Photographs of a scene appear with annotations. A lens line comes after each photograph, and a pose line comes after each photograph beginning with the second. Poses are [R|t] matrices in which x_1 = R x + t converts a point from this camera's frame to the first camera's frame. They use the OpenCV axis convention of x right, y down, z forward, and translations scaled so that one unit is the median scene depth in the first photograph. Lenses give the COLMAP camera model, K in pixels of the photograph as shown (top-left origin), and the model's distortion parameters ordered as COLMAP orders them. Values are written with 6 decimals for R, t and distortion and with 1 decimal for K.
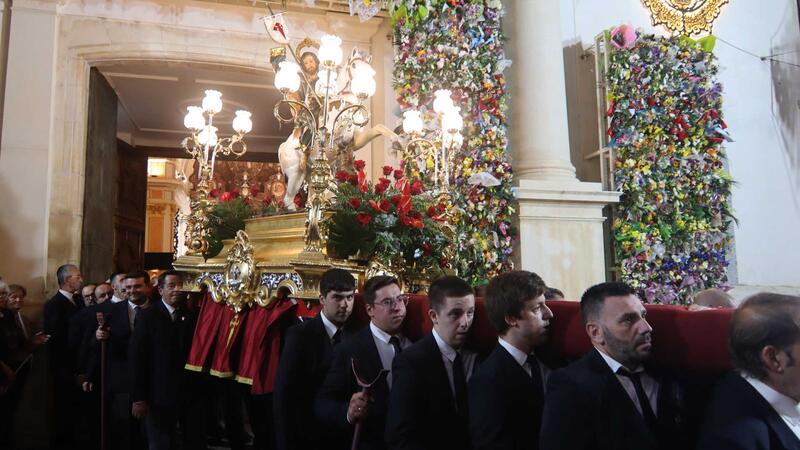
lens RADIAL K [[567.3, 0, 398.3], [0, 567.3, 227.6], [0, 0, 1]] dist [0.002640, -0.017592]
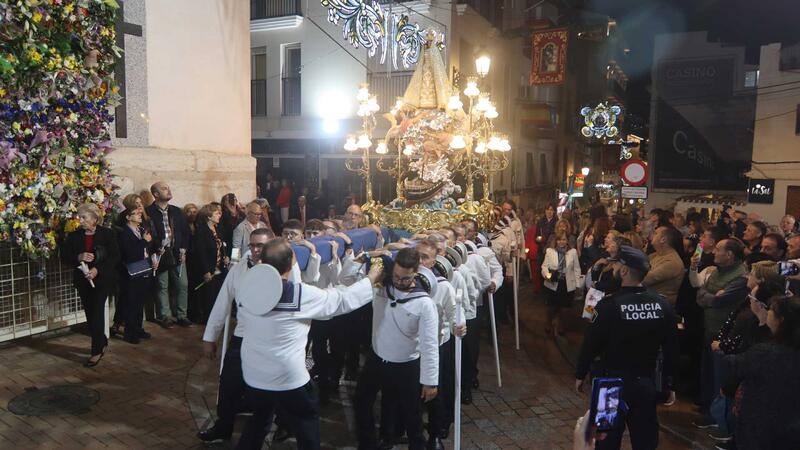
lens RADIAL K [[567.3, 0, 395.4], [0, 567.3, 212.7], [0, 0, 1]] dist [0.002640, -0.017592]
pose [[0.741198, -0.037997, 0.670210, 0.350630], [-0.102787, 0.980199, 0.169246, 0.018515], [-0.663370, -0.194333, 0.722617, 0.147810]]
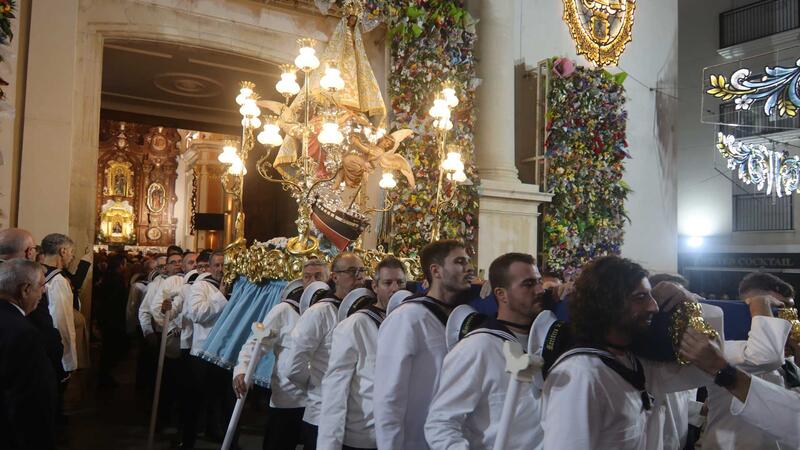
lens RADIAL K [[567.3, 0, 397.1], [0, 567.3, 232.6], [0, 0, 1]] dist [0.002640, -0.017592]
pose [[0.970616, 0.046860, 0.236027, -0.228463], [-0.064172, 0.995740, 0.066208, -0.036999], [-0.231919, -0.079409, 0.969488, -0.141161]]
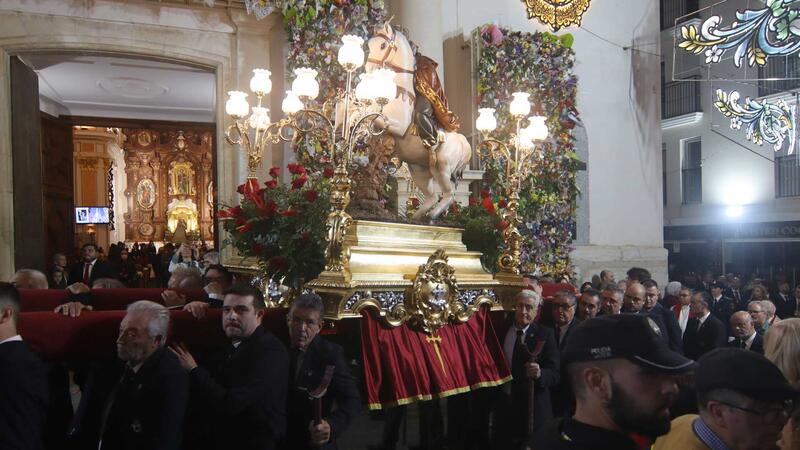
lens RADIAL K [[567.3, 0, 397.1], [0, 567.3, 247.5], [0, 0, 1]] dist [0.002640, -0.017592]
pose [[0.996249, -0.006594, 0.086278, 0.101727], [-0.004194, 0.992241, 0.124255, -0.048611], [-0.086428, -0.124151, 0.988492, -0.183568]]
